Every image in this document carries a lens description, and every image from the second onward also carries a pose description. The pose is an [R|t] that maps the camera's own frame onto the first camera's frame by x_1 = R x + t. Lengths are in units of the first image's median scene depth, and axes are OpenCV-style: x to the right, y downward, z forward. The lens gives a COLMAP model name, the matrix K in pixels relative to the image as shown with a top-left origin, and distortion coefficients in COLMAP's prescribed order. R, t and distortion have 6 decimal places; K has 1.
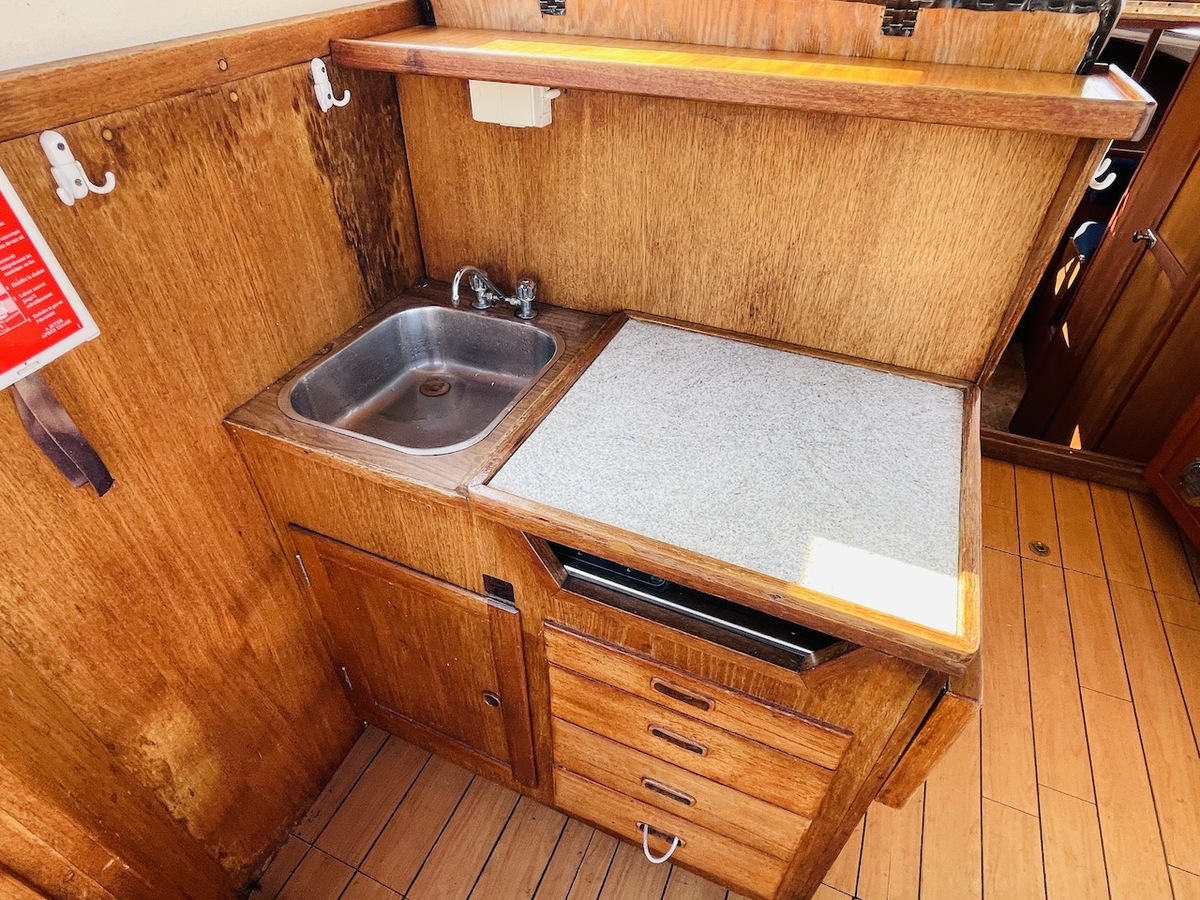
lens RADIAL K [[588.7, 0, 650.4], [0, 588.7, 451.2], [0, 0, 1]] dist [-0.003377, -0.000336]
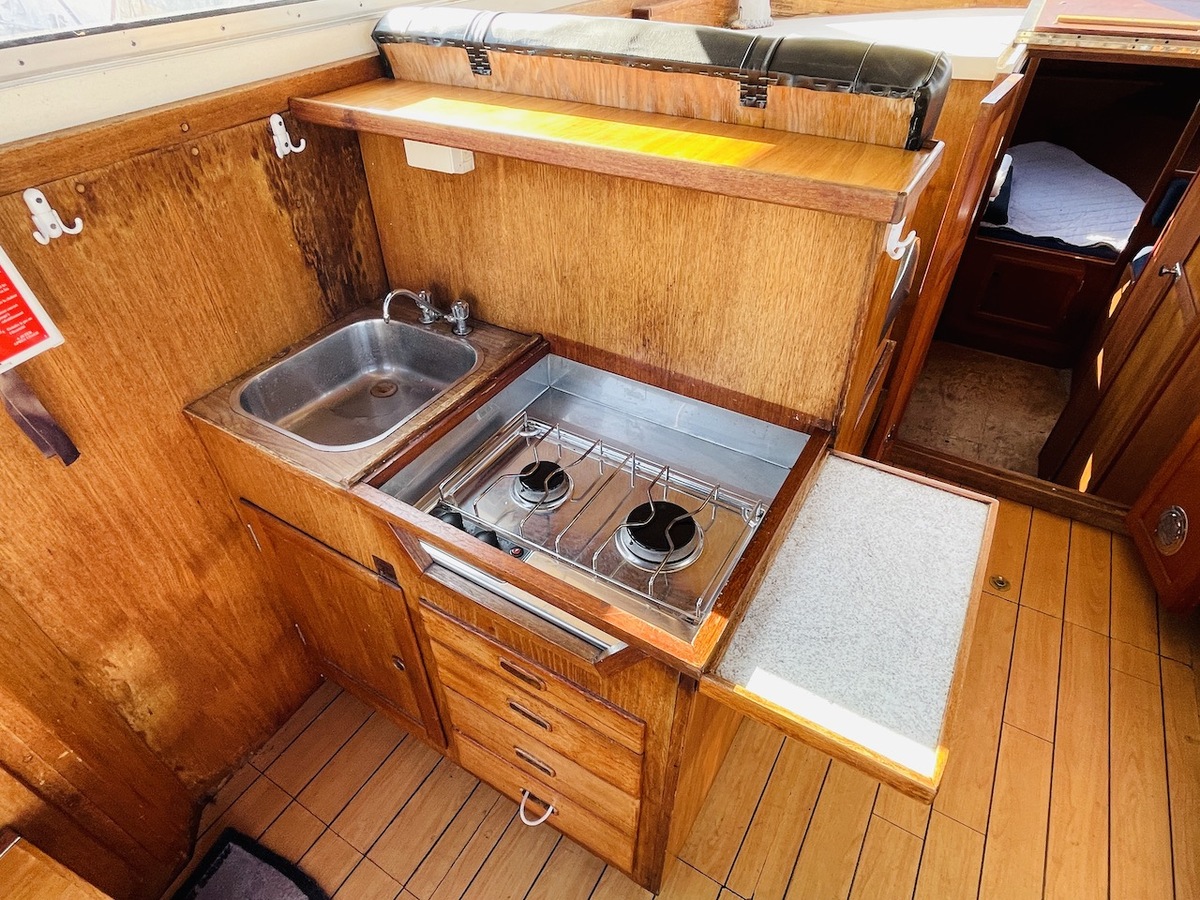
lens RADIAL K [[588.7, 0, 650.4], [0, 588.7, 451.2], [0, 0, 1]] dist [-0.003377, -0.000336]
pose [[0.992243, 0.075881, -0.098473, 0.352628], [-0.075415, 0.997116, 0.008453, -0.048431], [0.098830, -0.000961, 0.995104, -0.116503]]
